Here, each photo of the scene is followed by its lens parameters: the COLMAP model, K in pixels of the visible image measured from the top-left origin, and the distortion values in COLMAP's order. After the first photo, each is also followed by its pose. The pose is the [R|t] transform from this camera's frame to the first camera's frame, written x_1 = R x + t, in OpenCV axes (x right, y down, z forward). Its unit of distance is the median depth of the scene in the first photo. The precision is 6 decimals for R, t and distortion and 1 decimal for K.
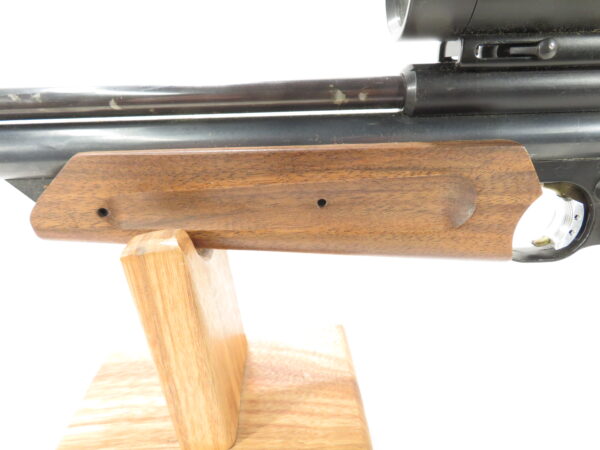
lens RADIAL K [[429.4, 0, 301.1], [0, 429.4, 222.8], [0, 0, 1]] dist [-0.004604, 0.000196]
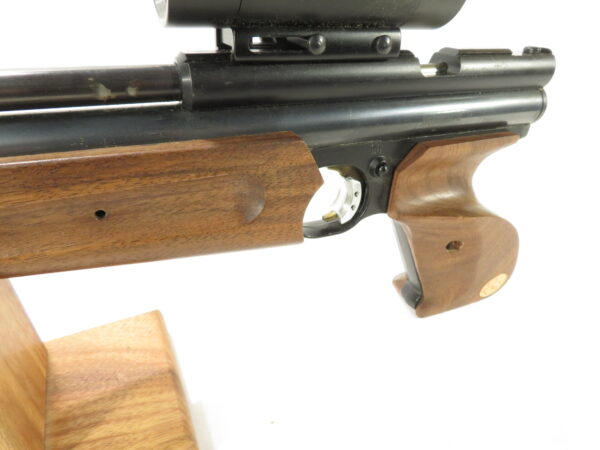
lens RADIAL K [[429.4, 0, 301.1], [0, 429.4, 222.8], [0, 0, 1]] dist [-0.004604, 0.000196]
pose [[0.922276, -0.128451, 0.364565, 0.105551], [0.070500, 0.983248, 0.168085, -0.148760], [-0.380048, -0.129319, 0.915882, 0.030113]]
